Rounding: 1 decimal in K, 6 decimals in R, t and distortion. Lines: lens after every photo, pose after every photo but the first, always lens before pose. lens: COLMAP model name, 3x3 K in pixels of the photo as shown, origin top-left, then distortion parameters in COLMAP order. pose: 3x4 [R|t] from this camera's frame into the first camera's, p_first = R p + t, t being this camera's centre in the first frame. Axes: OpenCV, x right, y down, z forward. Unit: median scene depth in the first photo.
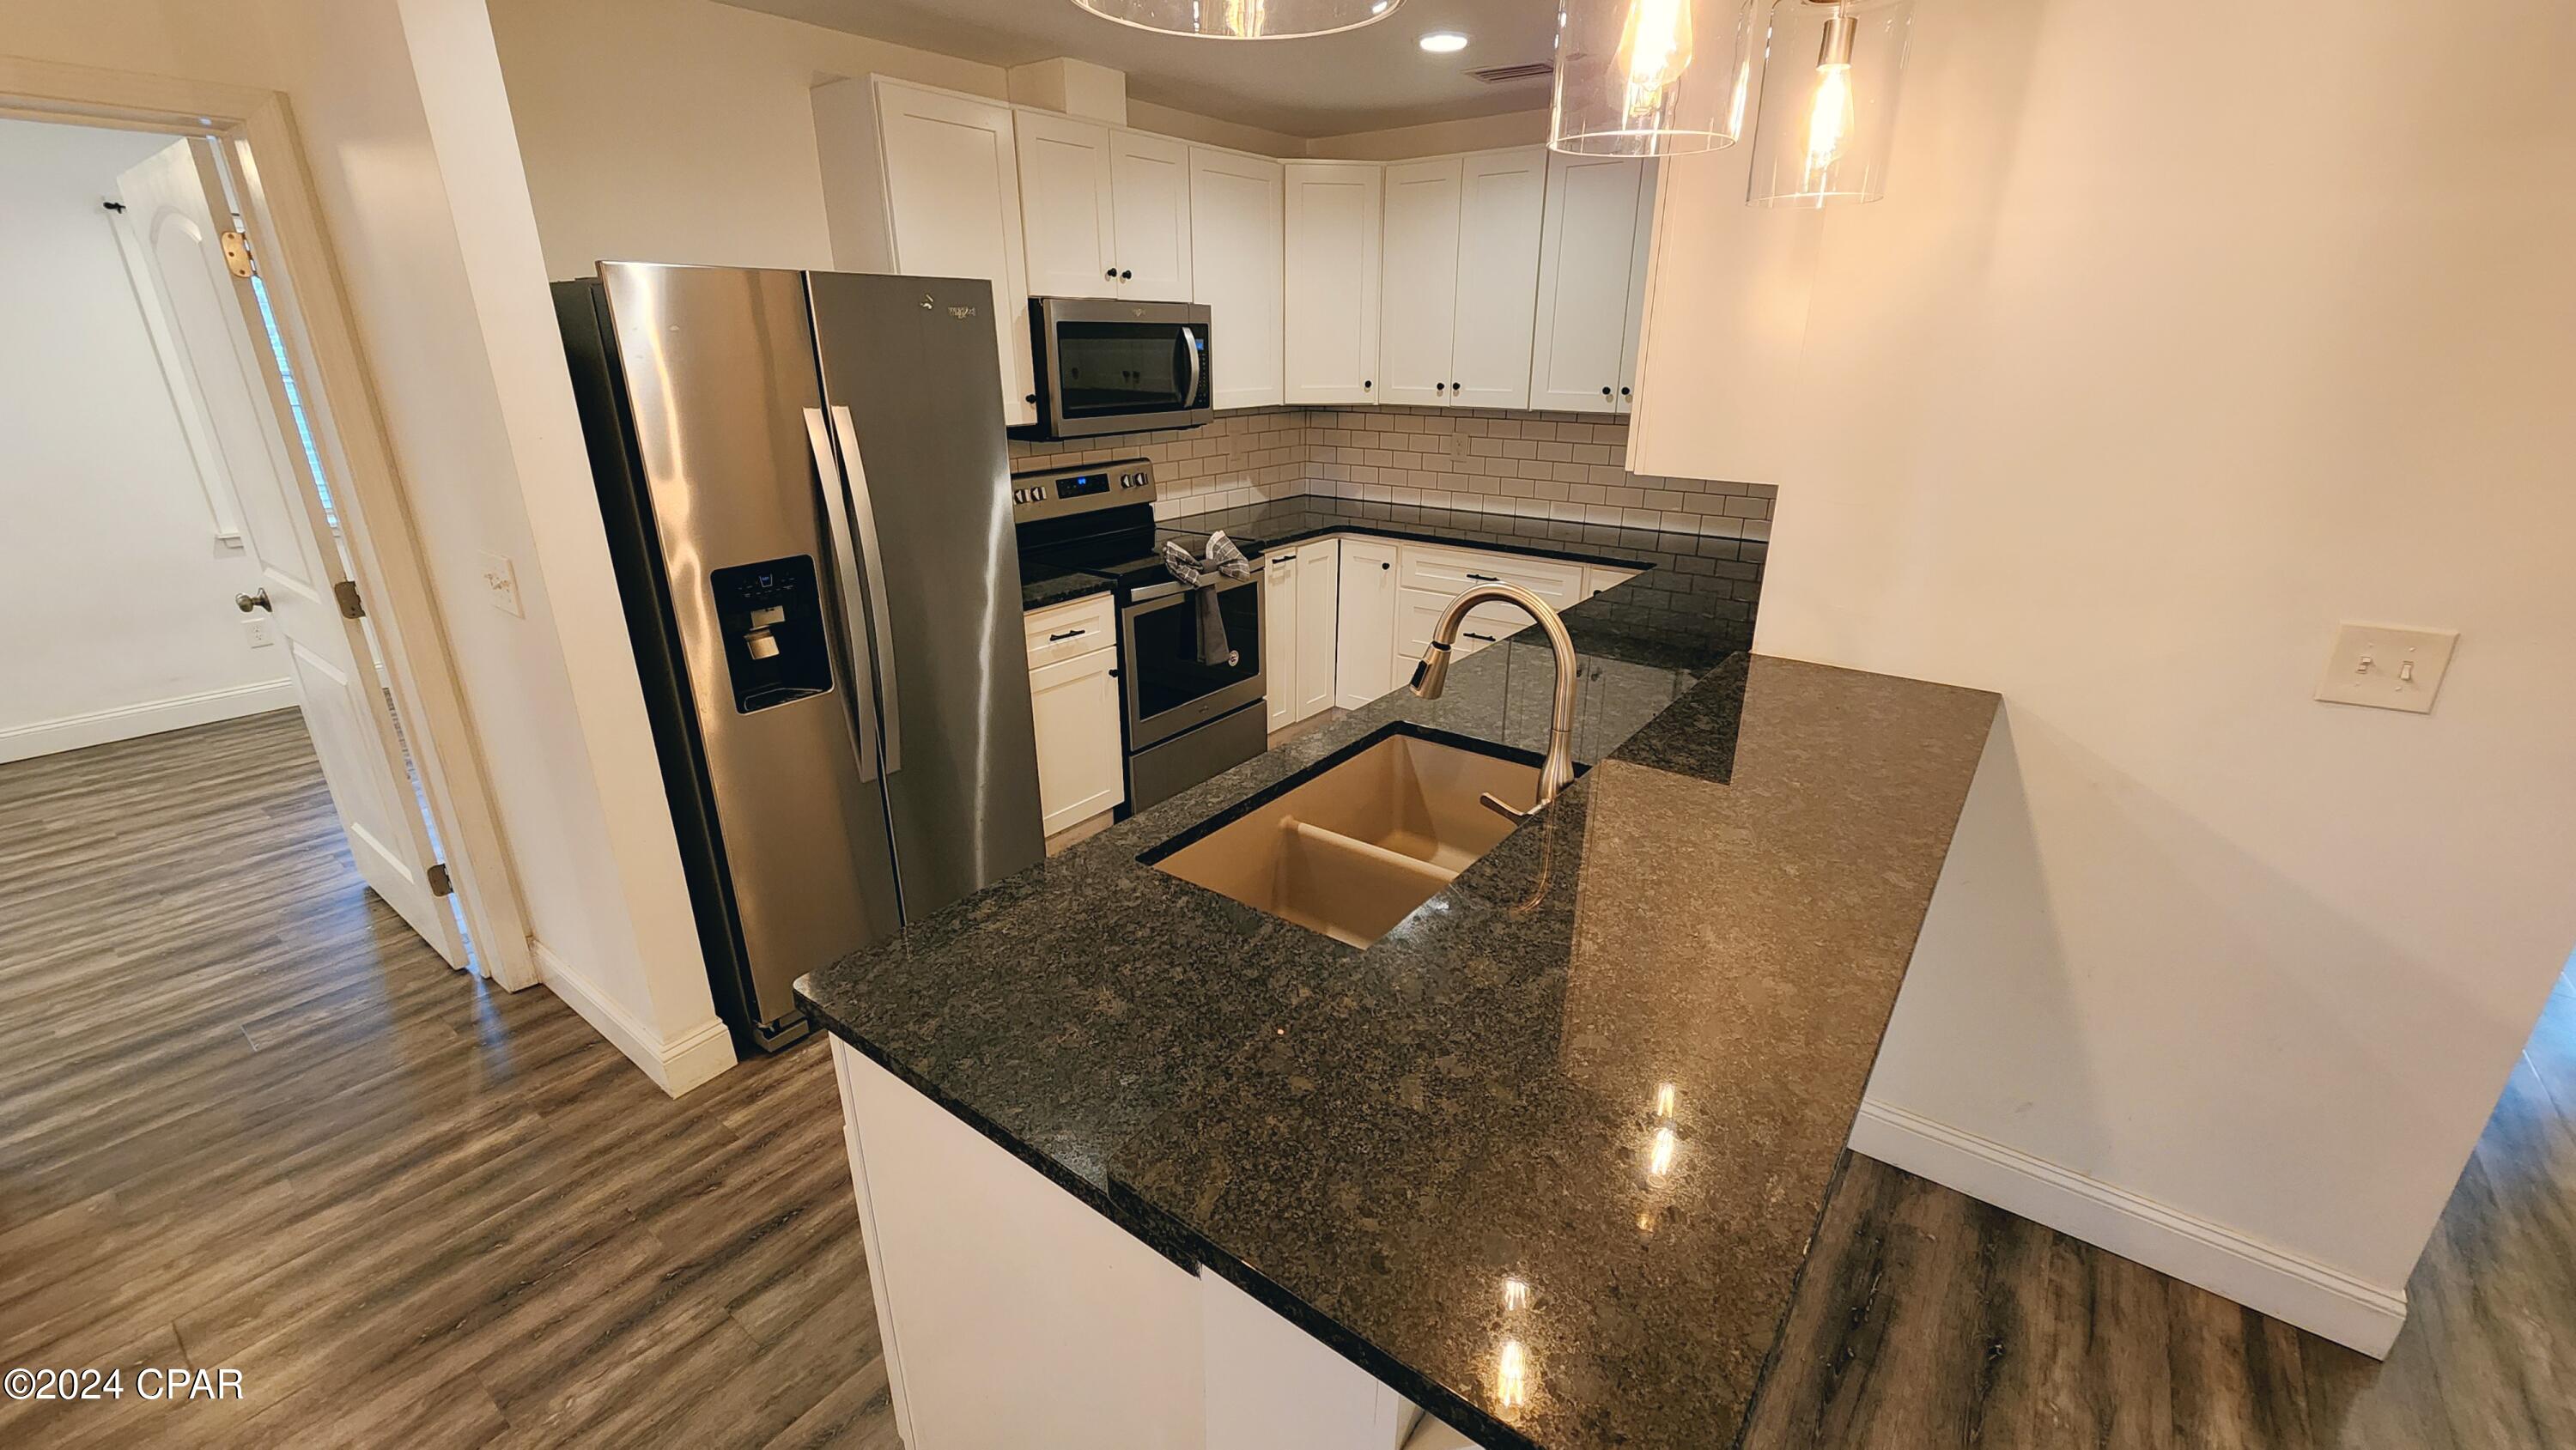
lens RADIAL K [[1059.6, 0, 1284.9], [0, 1059.6, 728.6], [0, 0, 1]] dist [0.001904, -0.000394]
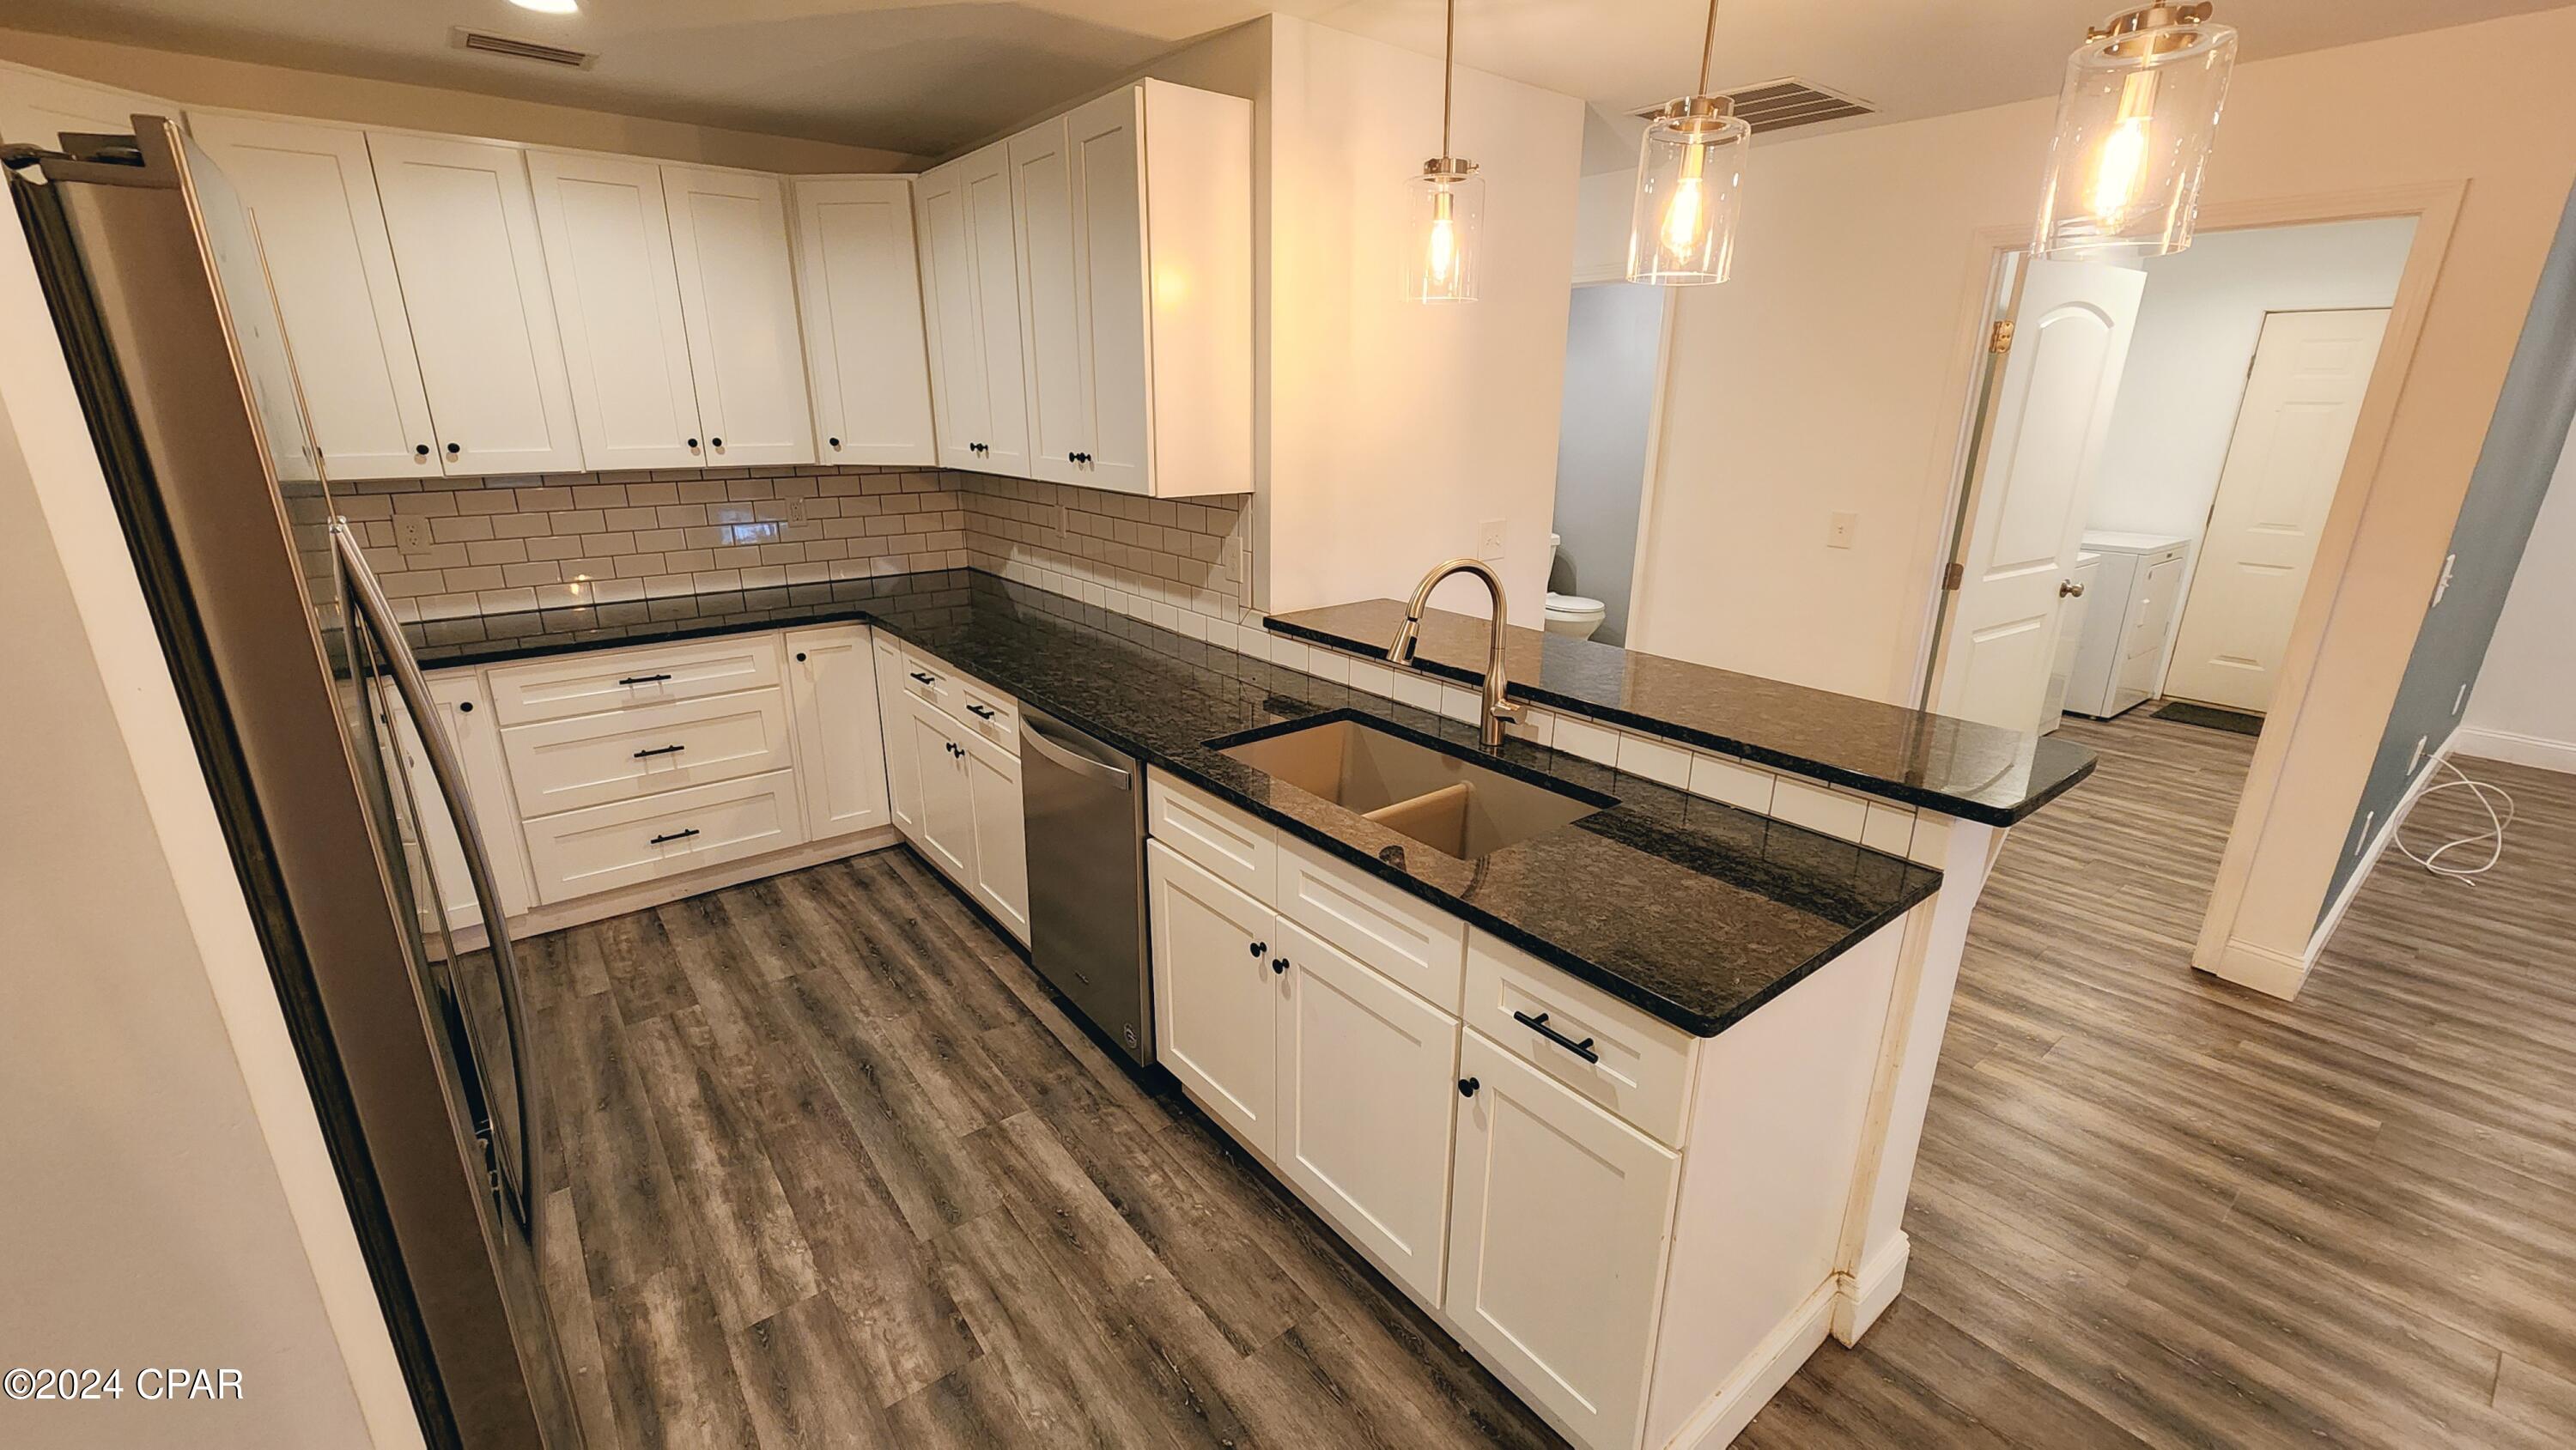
lens RADIAL K [[1059.6, 0, 1284.9], [0, 1059.6, 728.6], [0, 0, 1]] dist [0.001904, -0.000394]
pose [[0.248149, -0.292591, 0.923478, -3.080260], [0.331727, 0.921326, 0.202770, -0.754675], [-0.910153, 0.256026, 0.325687, 2.120080]]
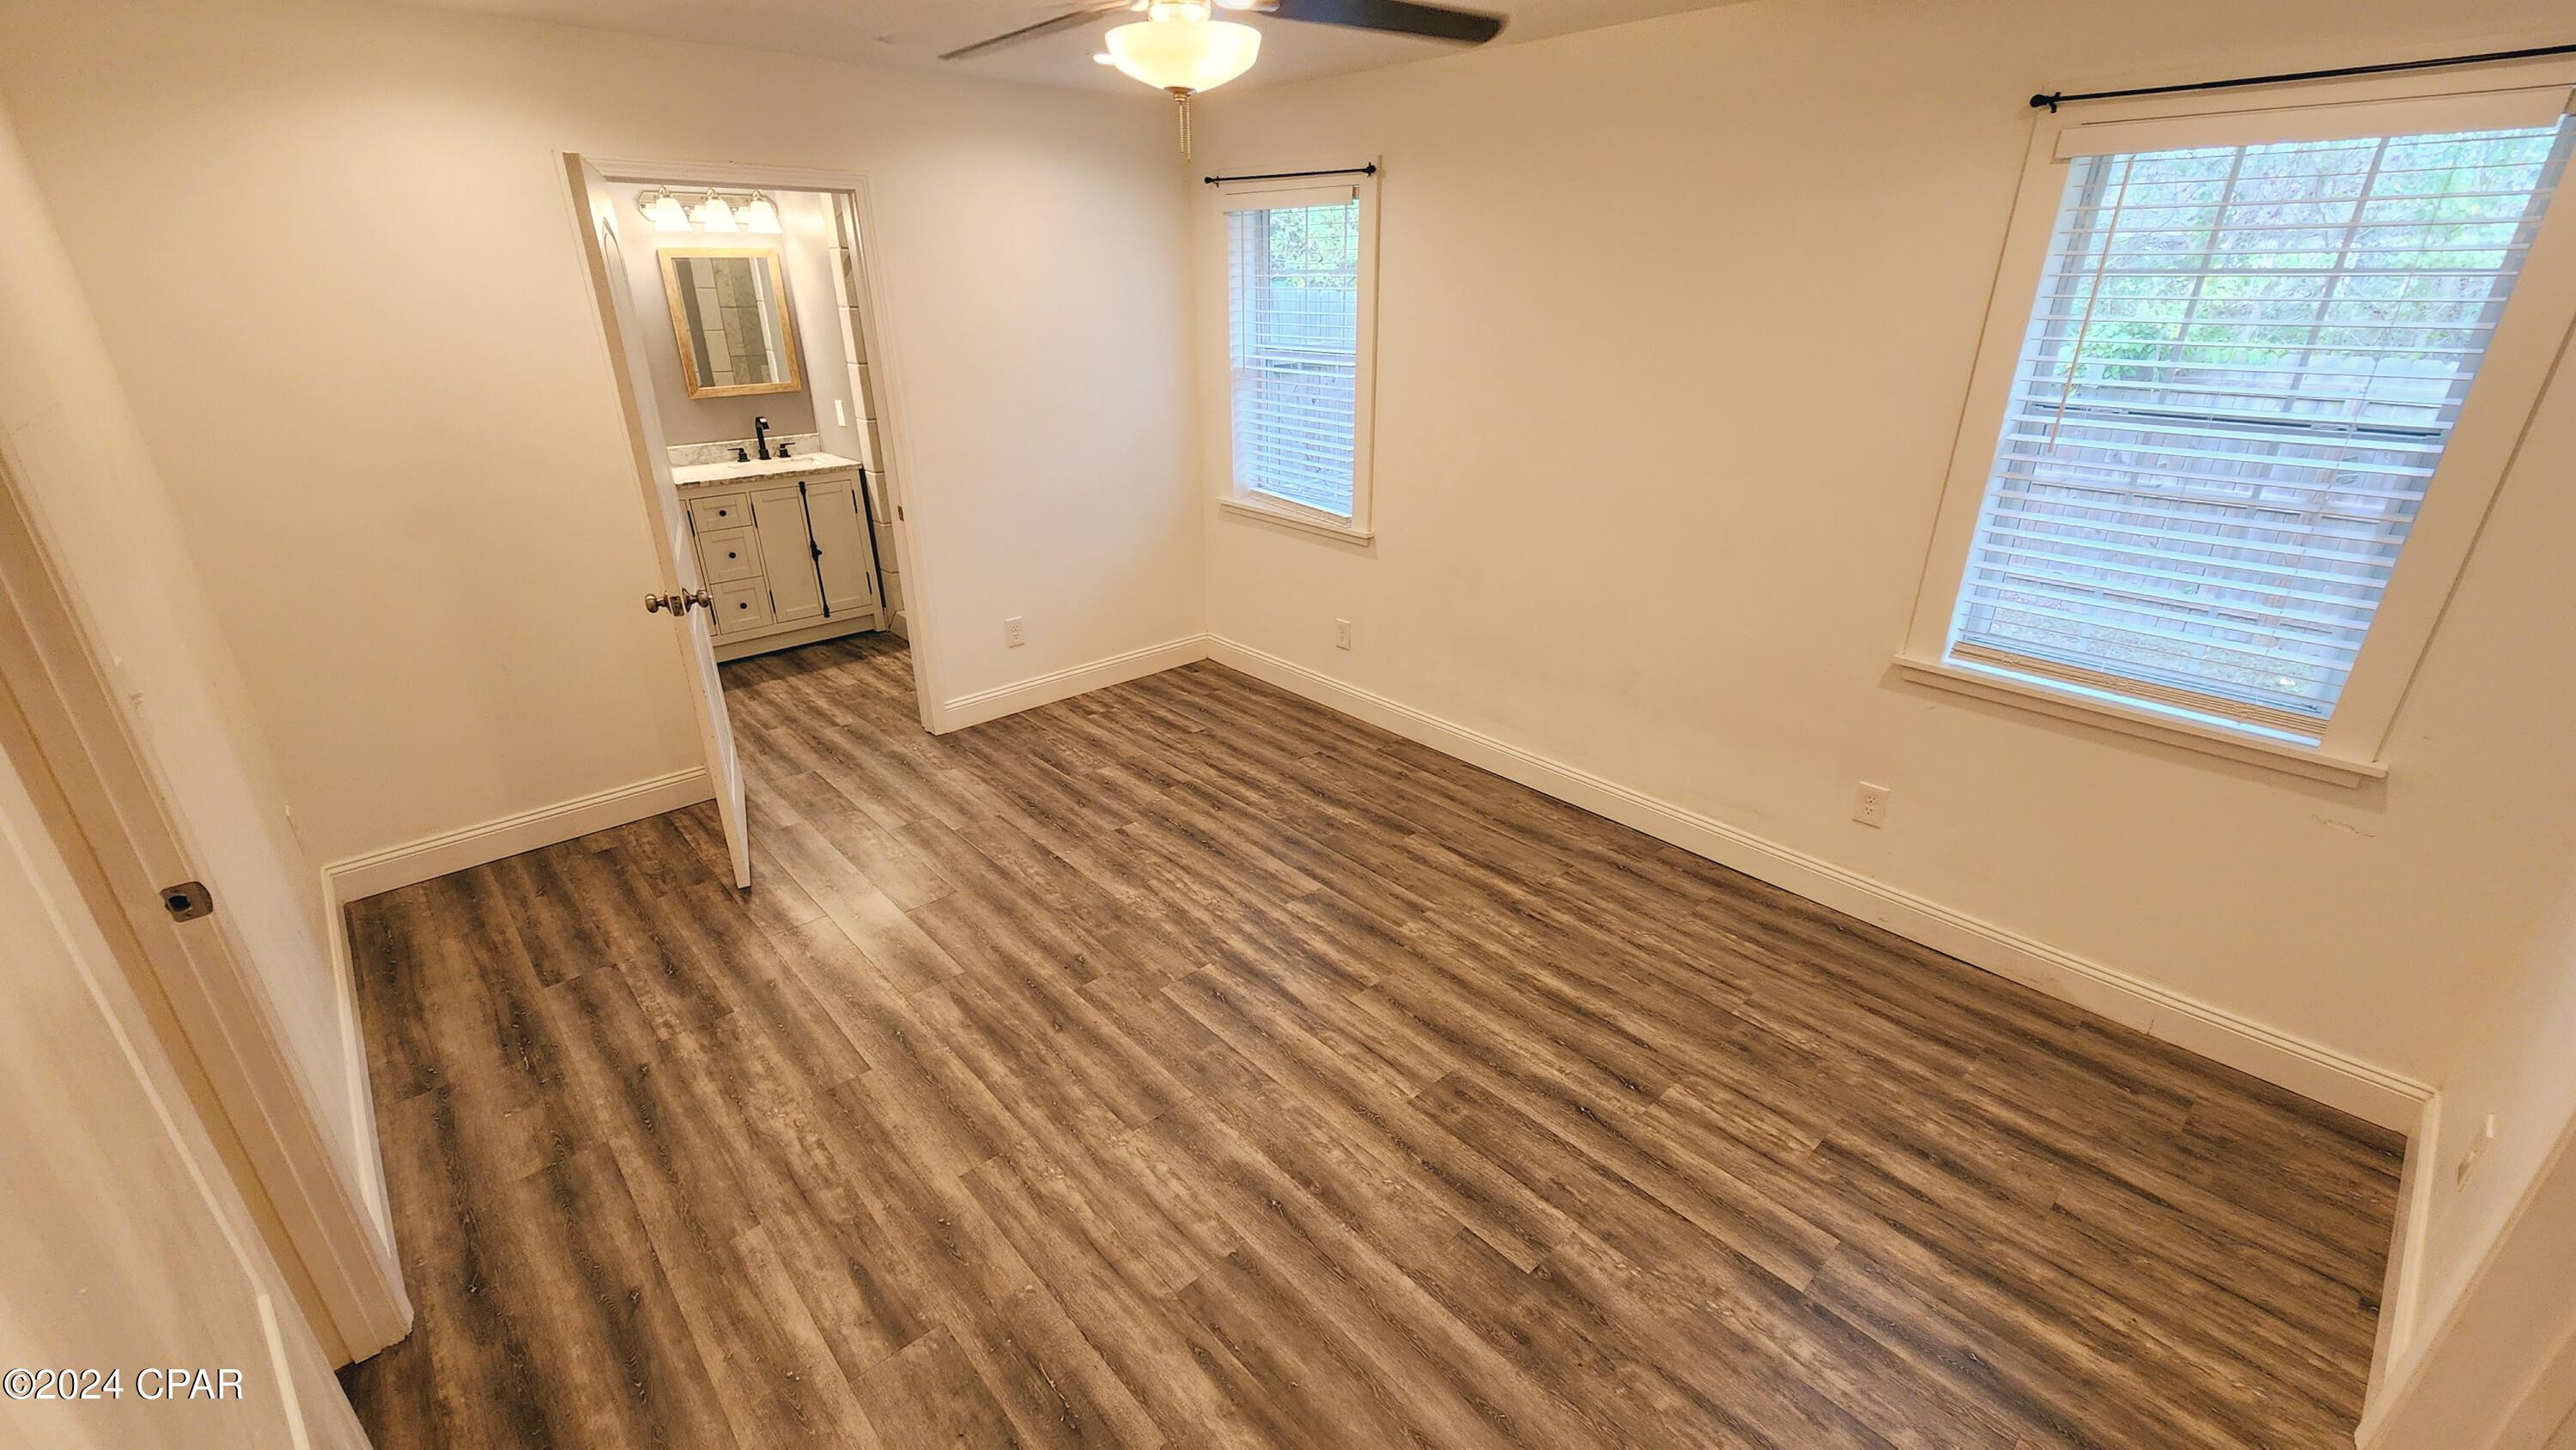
lens RADIAL K [[1047.6, 0, 1284.4], [0, 1047.6, 730.7], [0, 0, 1]] dist [0.000080, -0.000065]
pose [[-0.178108, 0.387055, -0.904691, -0.383032], [-0.342347, 0.837581, 0.425742, -0.302764], [0.922538, 0.385547, -0.016673, 0.730632]]
